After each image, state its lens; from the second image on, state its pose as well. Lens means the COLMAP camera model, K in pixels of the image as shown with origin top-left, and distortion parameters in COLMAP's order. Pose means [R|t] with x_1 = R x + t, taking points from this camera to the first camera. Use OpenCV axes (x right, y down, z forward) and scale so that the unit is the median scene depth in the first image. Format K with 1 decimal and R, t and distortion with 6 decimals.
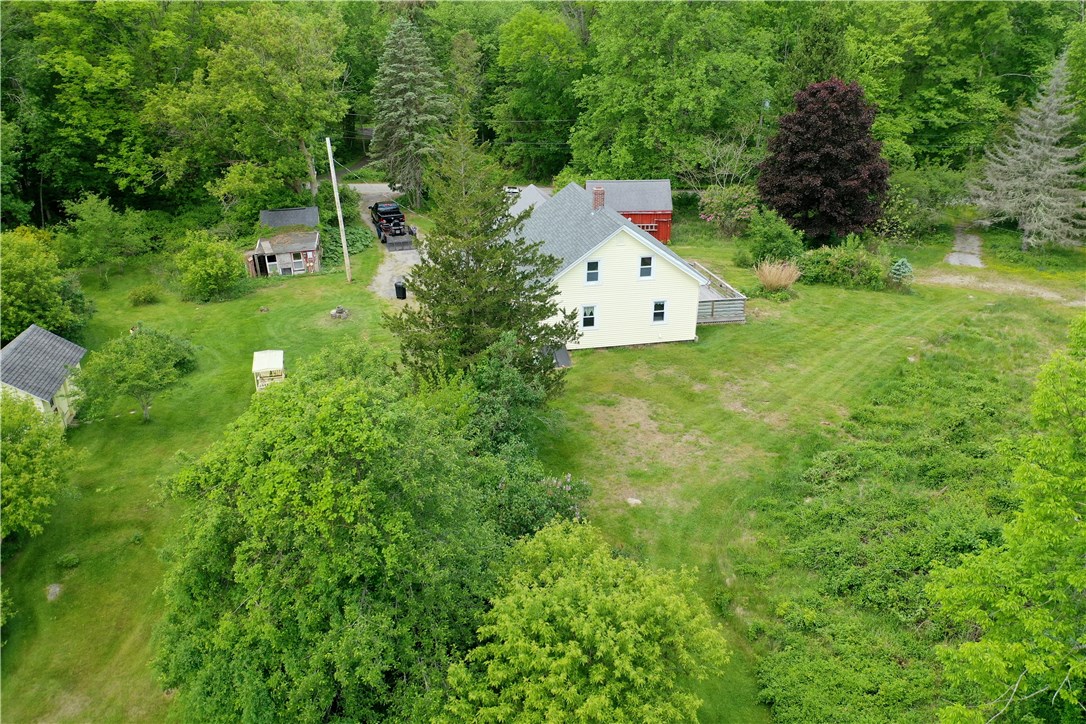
lens RADIAL K [[854.9, 0, 548.6], [0, 854.9, 359.4], [0, 0, 1]] dist [-0.002063, 0.014719]
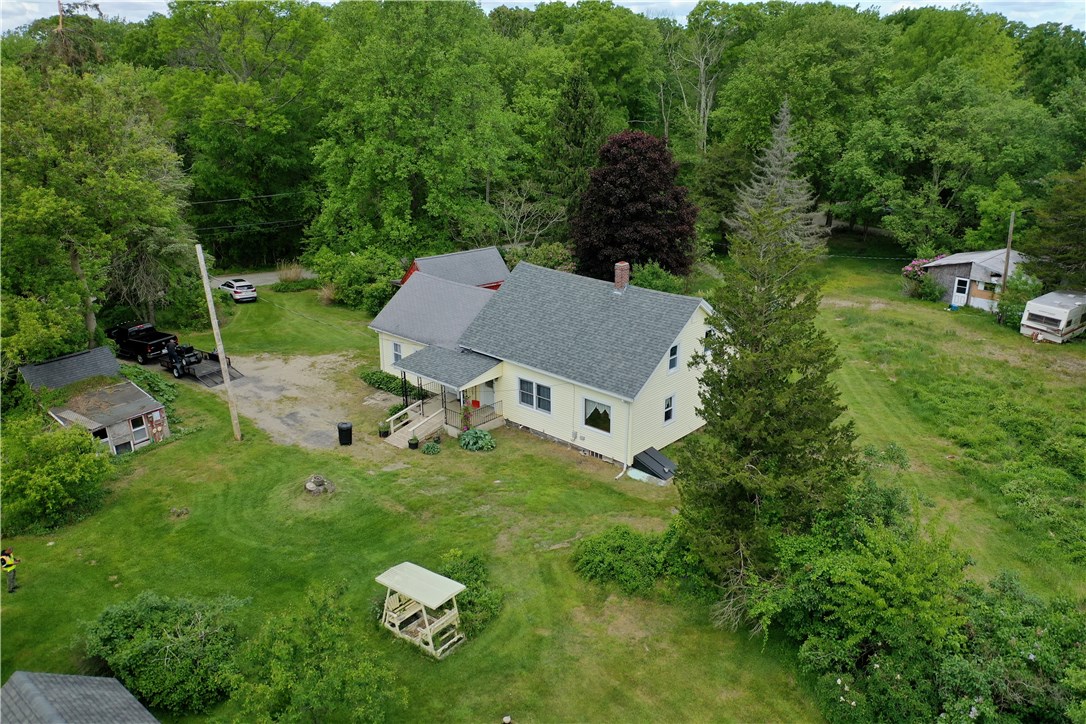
lens RADIAL K [[854.9, 0, 545.2], [0, 854.9, 364.3], [0, 0, 1]] dist [-0.002063, 0.014719]
pose [[0.808392, -0.195213, 0.555332, -0.360796], [0.225745, 0.974089, 0.013801, -0.092161], [-0.543636, 0.114207, 0.831514, 0.236301]]
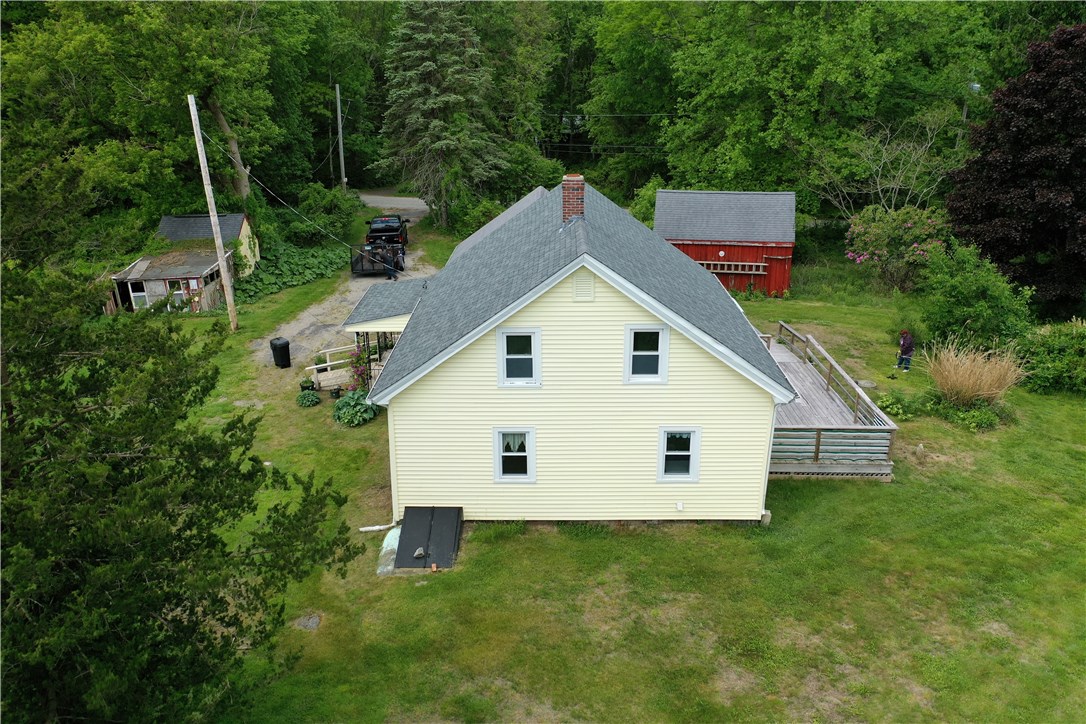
lens RADIAL K [[854.9, 0, 544.5], [0, 854.9, 359.1], [0, 0, 1]] dist [-0.002063, 0.014719]
pose [[0.976404, 0.069787, -0.204364, 0.103998], [-0.078075, 0.996409, -0.032766, -0.059298], [0.201343, 0.047948, 0.978347, 0.384400]]
